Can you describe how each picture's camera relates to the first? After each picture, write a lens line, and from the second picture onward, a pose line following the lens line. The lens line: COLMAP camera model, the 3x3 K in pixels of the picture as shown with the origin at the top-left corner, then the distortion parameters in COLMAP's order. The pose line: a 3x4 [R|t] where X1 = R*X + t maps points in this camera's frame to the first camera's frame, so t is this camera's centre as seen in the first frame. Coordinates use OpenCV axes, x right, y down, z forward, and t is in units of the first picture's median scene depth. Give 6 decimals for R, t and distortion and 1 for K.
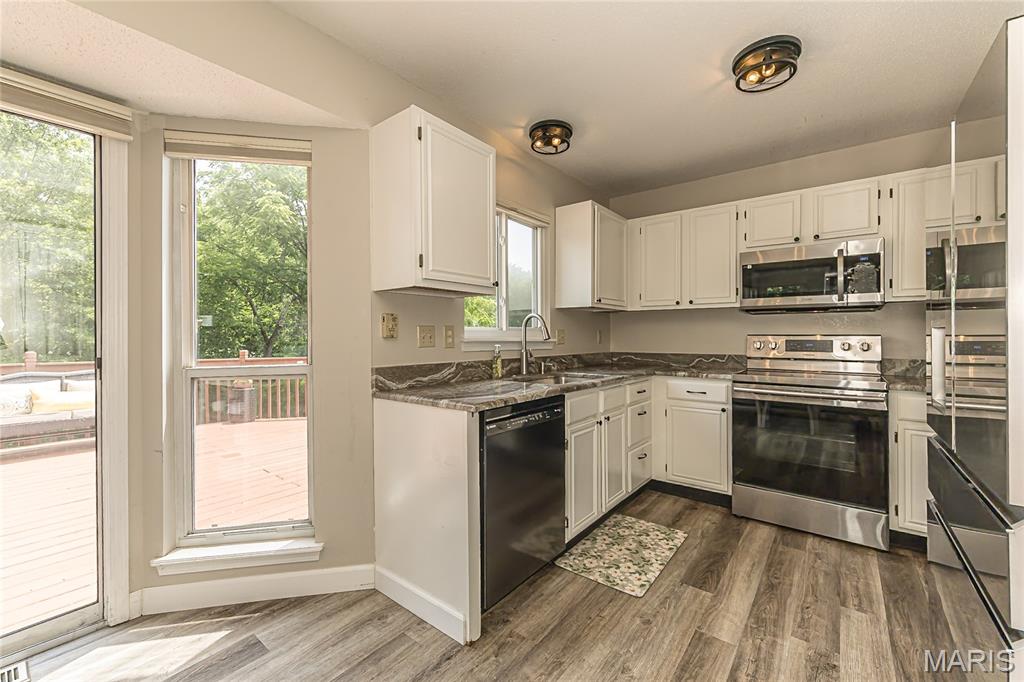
lens RADIAL K [[417.5, 0, 512.1], [0, 417.5, 338.0], [0, 0, 1]] dist [0.008919, 0.000095]
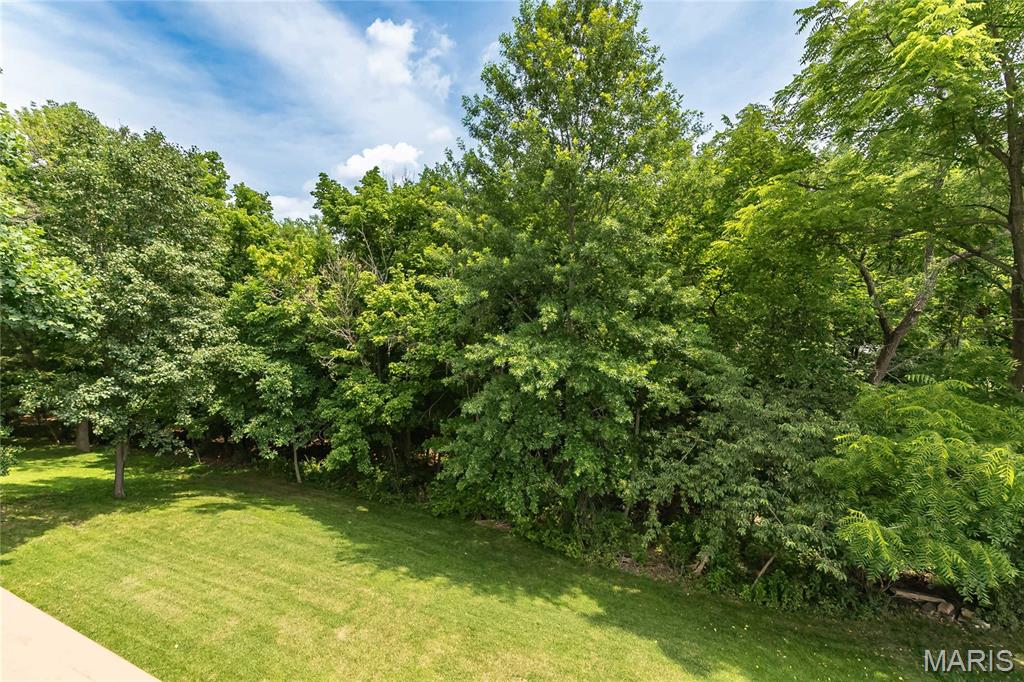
lens RADIAL K [[417.5, 0, 505.3], [0, 417.5, 342.4], [0, 0, 1]] dist [0.008919, 0.000095]
pose [[0.303640, 0.077250, -0.949650, -0.156625], [-0.019046, 0.997001, 0.075012, -0.018967], [0.952596, -0.004689, 0.304201, 0.253963]]
